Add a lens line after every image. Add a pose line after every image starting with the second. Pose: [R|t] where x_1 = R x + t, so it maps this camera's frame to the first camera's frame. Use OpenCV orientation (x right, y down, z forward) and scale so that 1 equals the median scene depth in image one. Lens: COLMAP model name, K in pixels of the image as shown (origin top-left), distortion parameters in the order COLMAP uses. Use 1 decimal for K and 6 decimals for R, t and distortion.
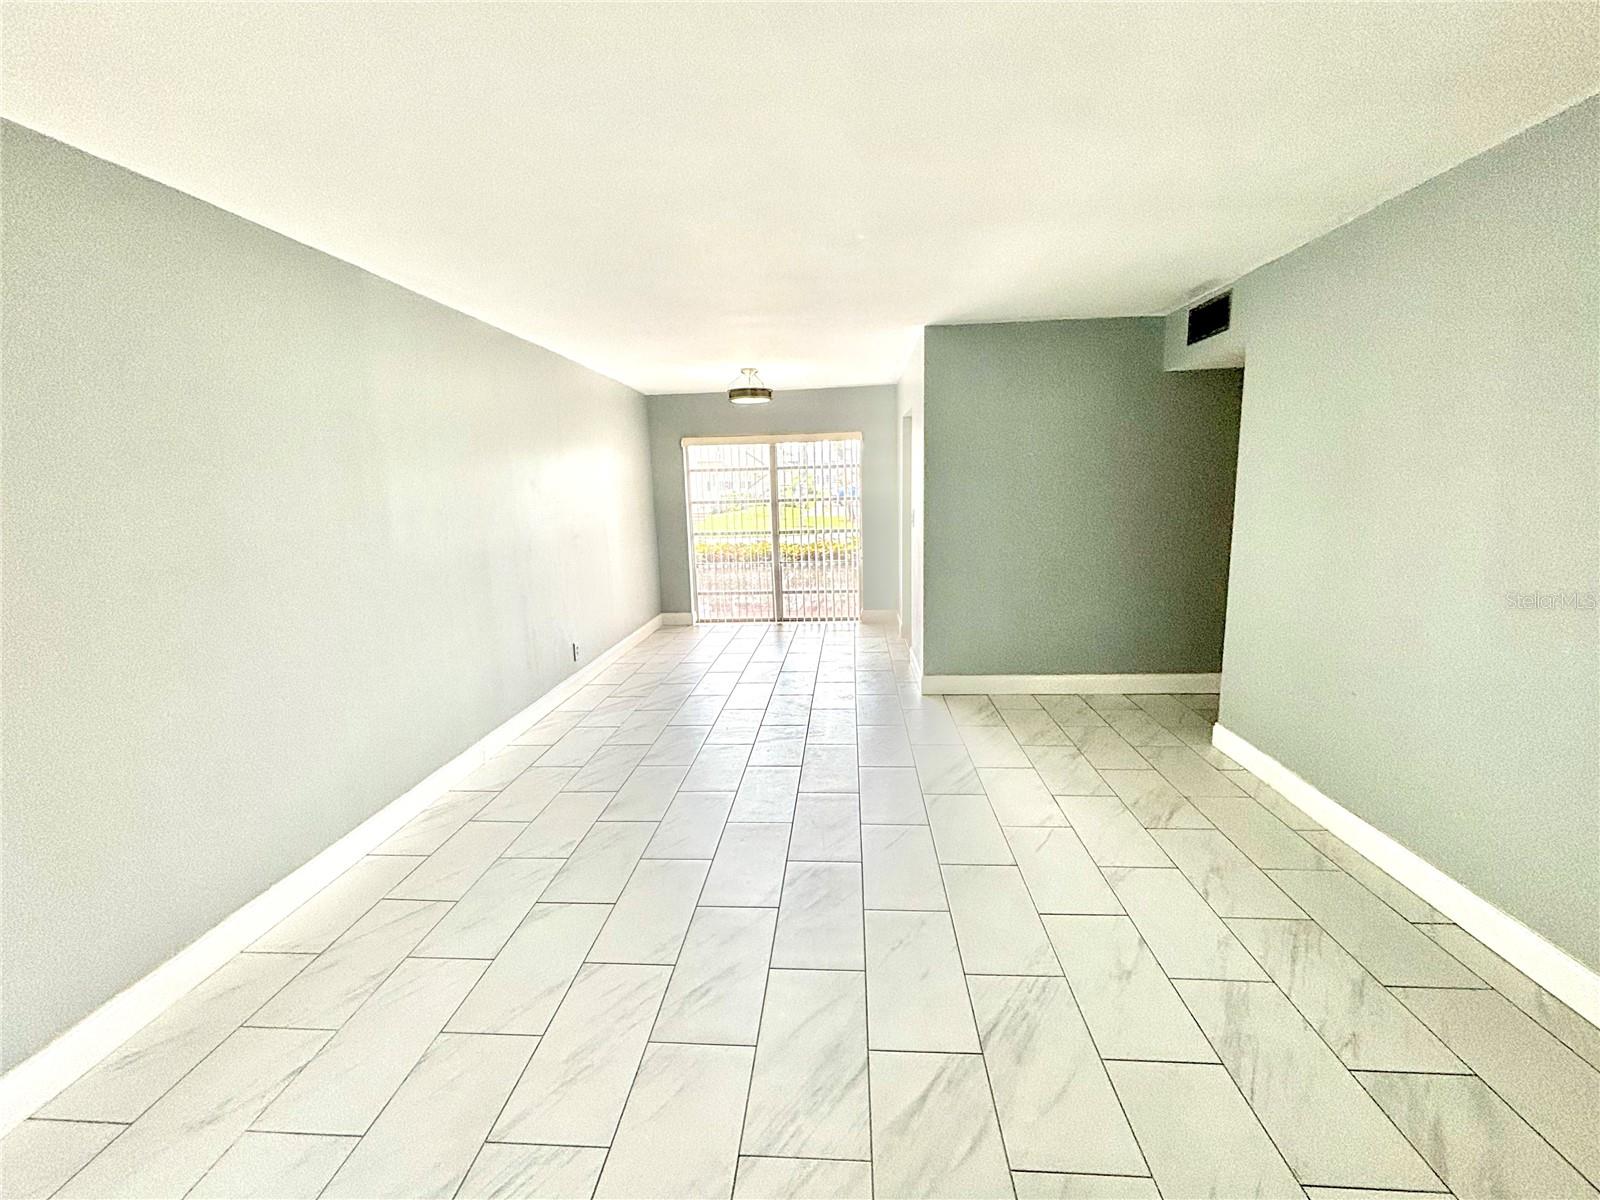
lens RADIAL K [[648.5, 0, 800.0], [0, 648.5, 600.0], [0, 0, 1]] dist [0.000913, 0.000100]
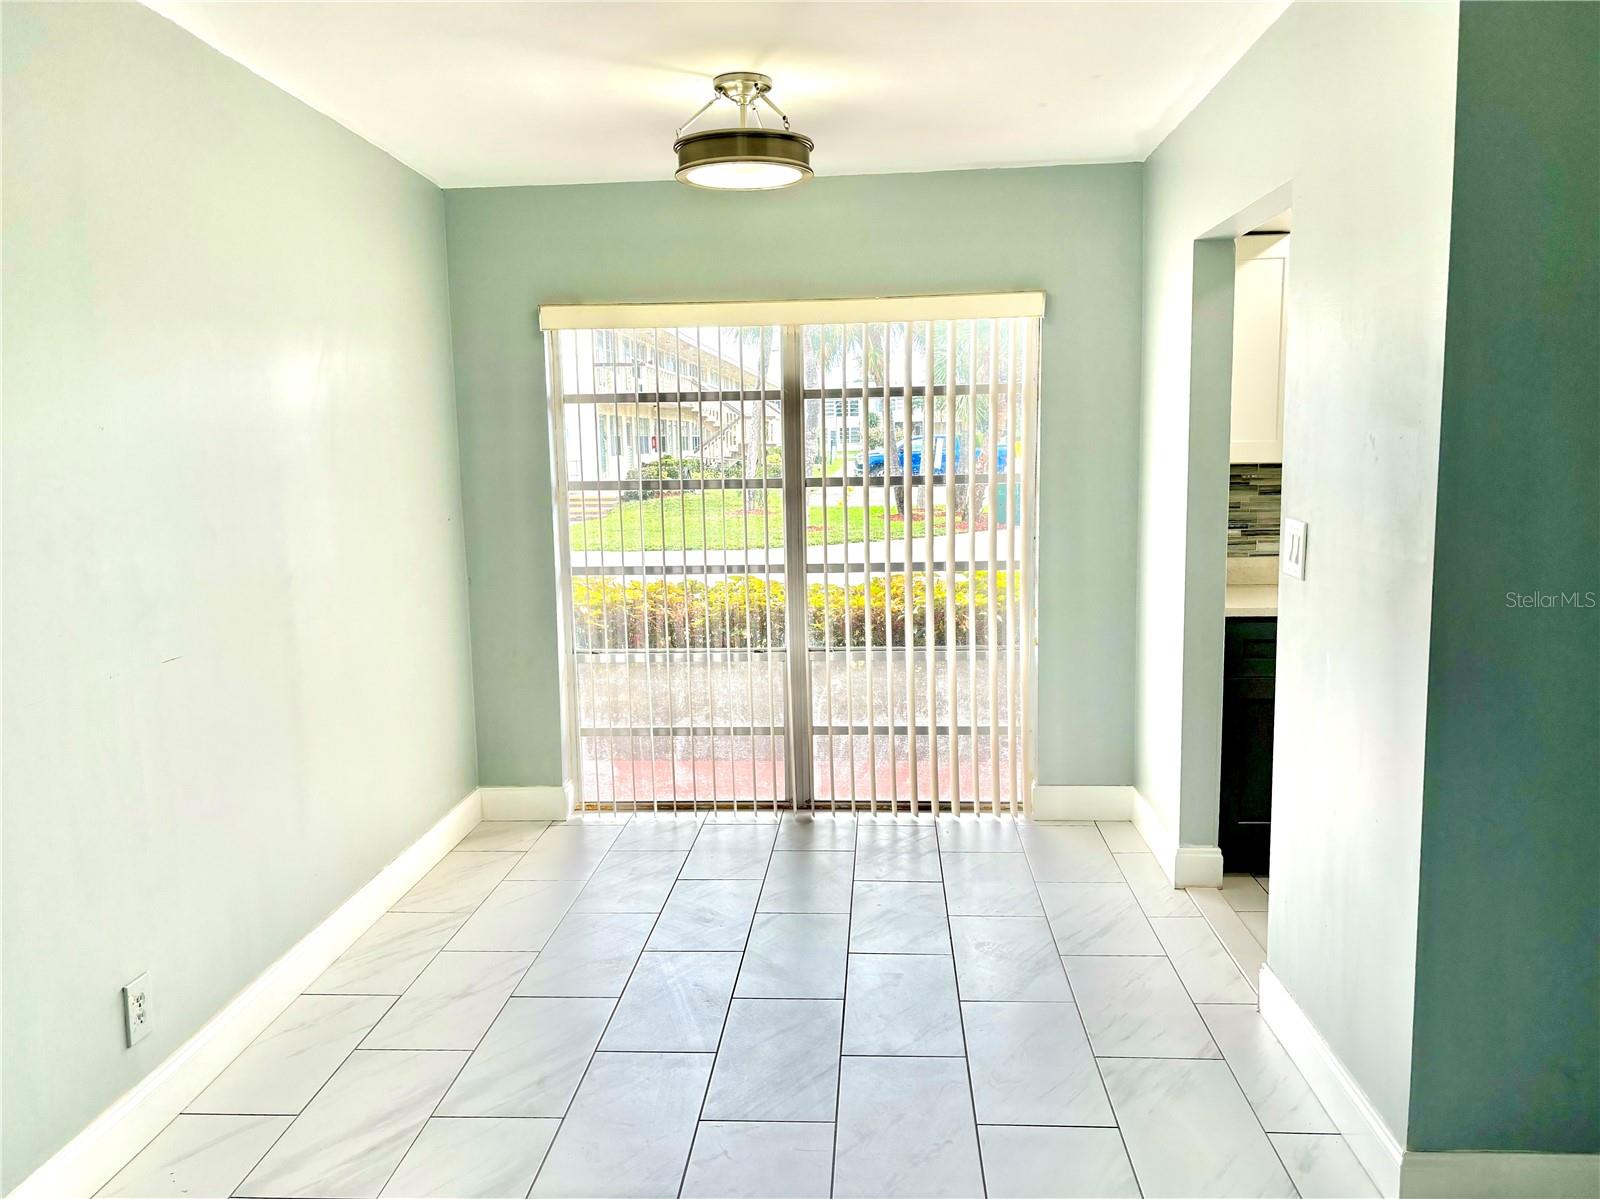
lens RADIAL K [[1208.3, 0, 800.0], [0, 1208.3, 599.5], [0, 0, 1]] dist [0.000415, 0.000952]
pose [[0.999955, 0.008075, 0.004904, -0.038908], [-0.007824, 0.998751, -0.049342, -0.052570], [-0.005296, 0.049302, 0.998770, 0.322492]]
